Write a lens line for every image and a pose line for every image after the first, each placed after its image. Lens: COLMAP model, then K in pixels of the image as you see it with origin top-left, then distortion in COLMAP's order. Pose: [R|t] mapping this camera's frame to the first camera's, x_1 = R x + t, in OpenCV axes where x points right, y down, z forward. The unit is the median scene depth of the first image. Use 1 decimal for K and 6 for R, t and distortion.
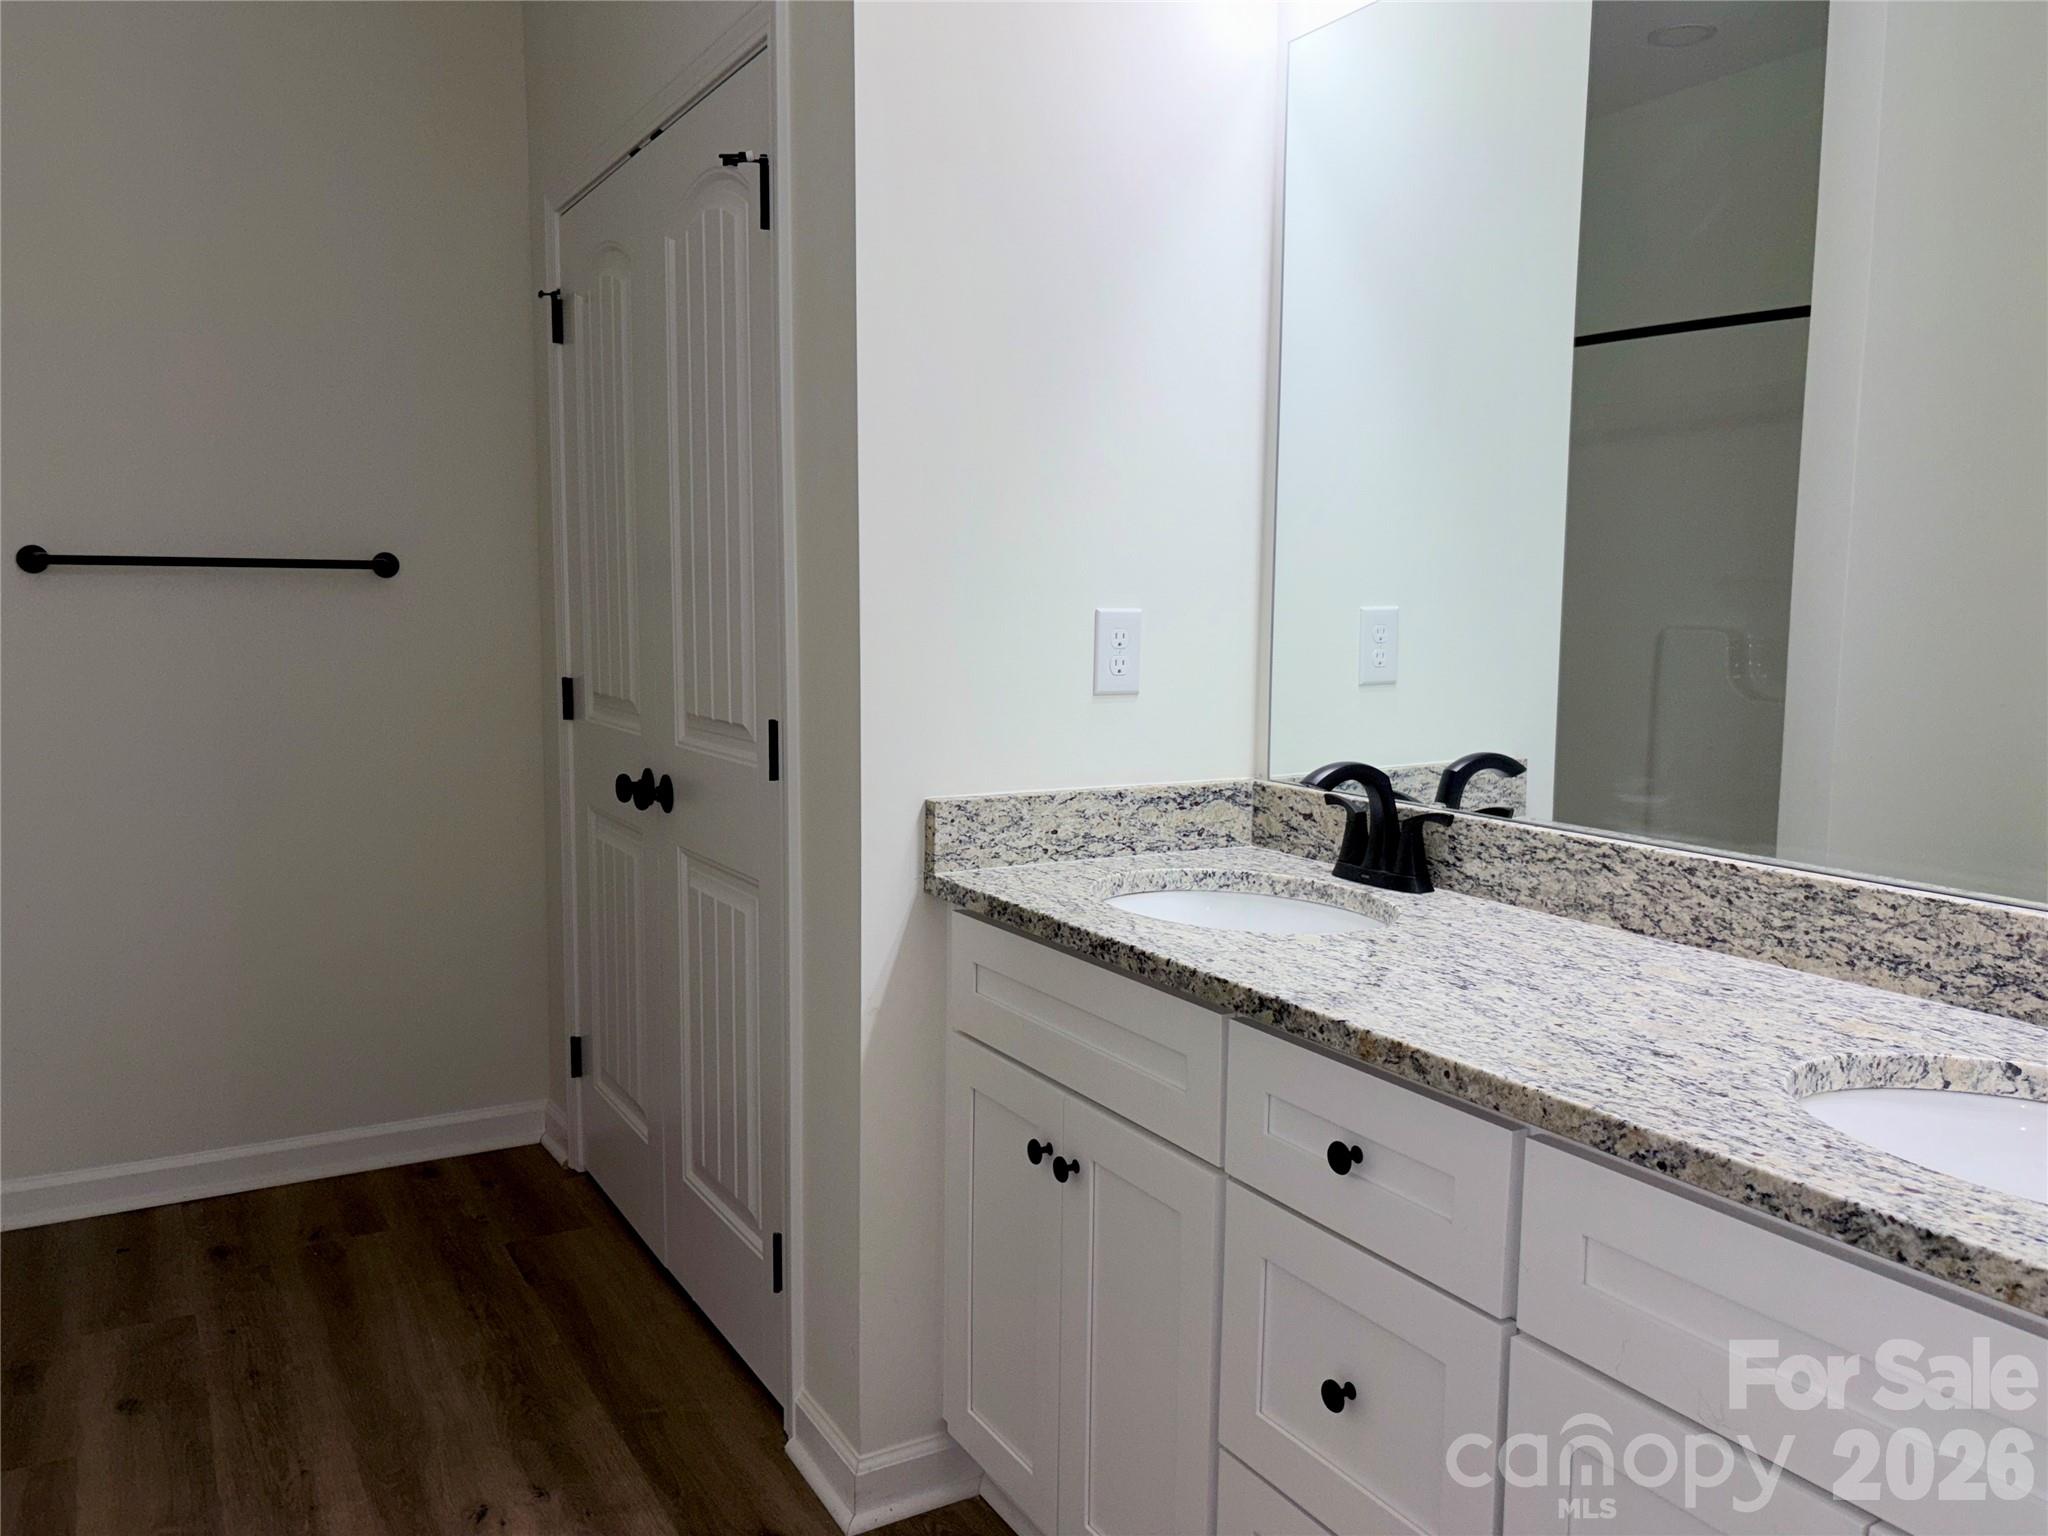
lens RADIAL K [[1564.6, 0, 1021.1], [0, 1564.6, 770.2], [0, 0, 1]] dist [0.005020, 0.000746]
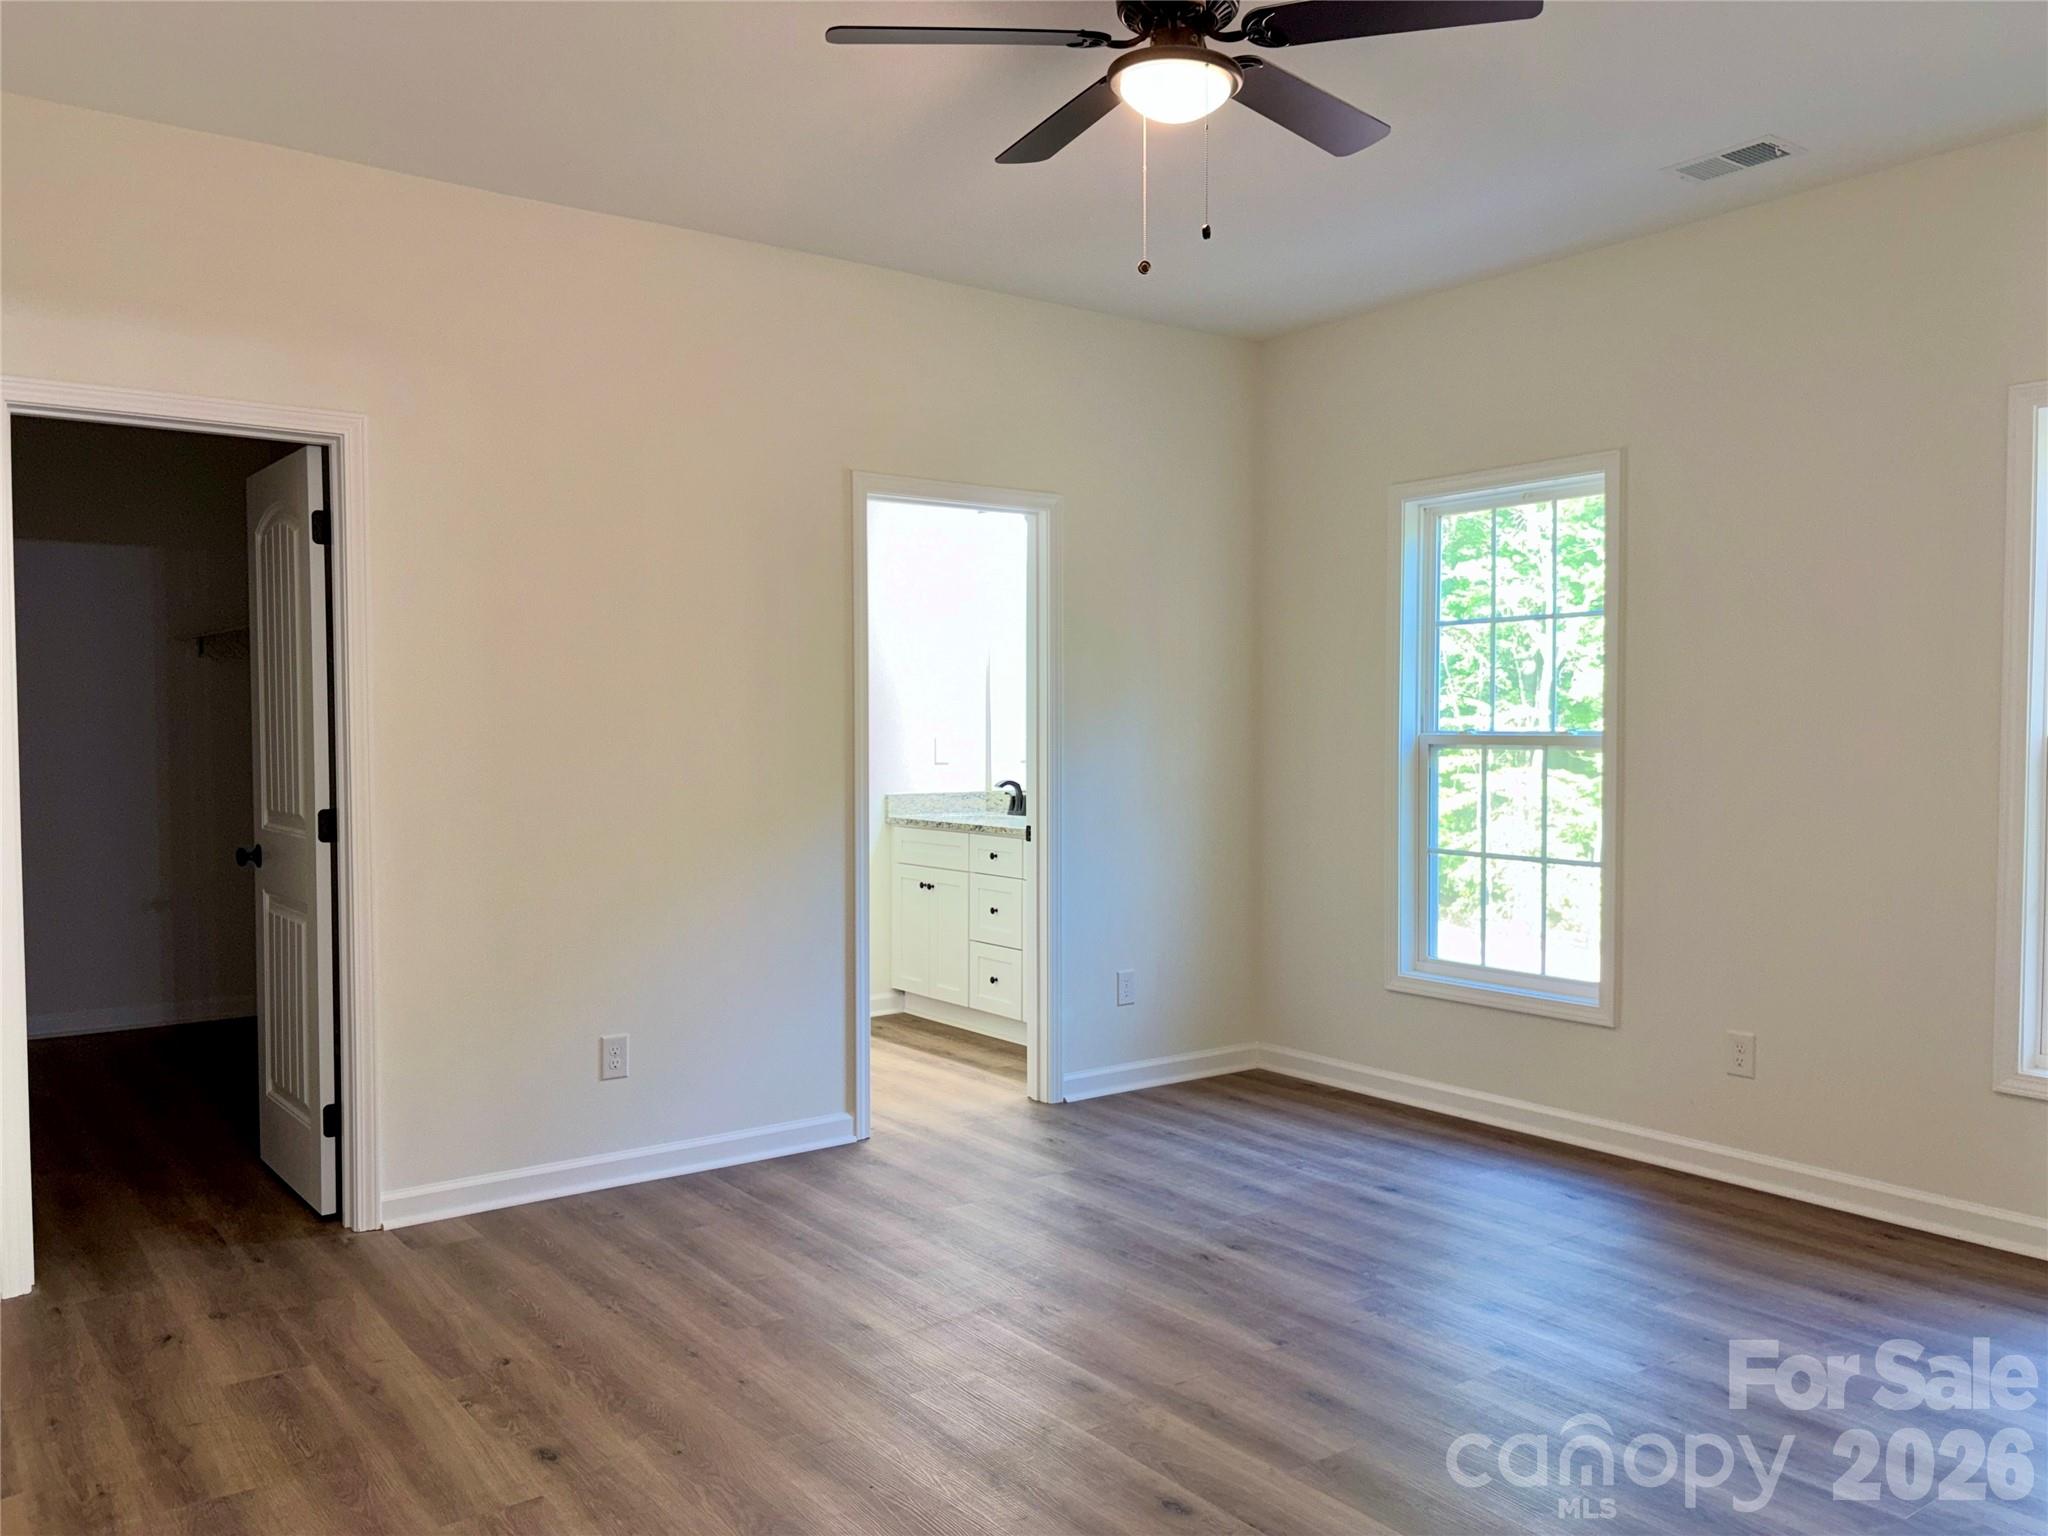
lens RADIAL K [[1564.6, 0, 1024.1], [0, 1564.6, 763.4], [0, 0, 1]] dist [0.005020, 0.000746]
pose [[0.993159, -0.008529, 0.116454, -0.155957], [0.017161, 0.997161, -0.073318, 0.203515], [-0.115498, 0.074815, 0.990486, -2.353771]]
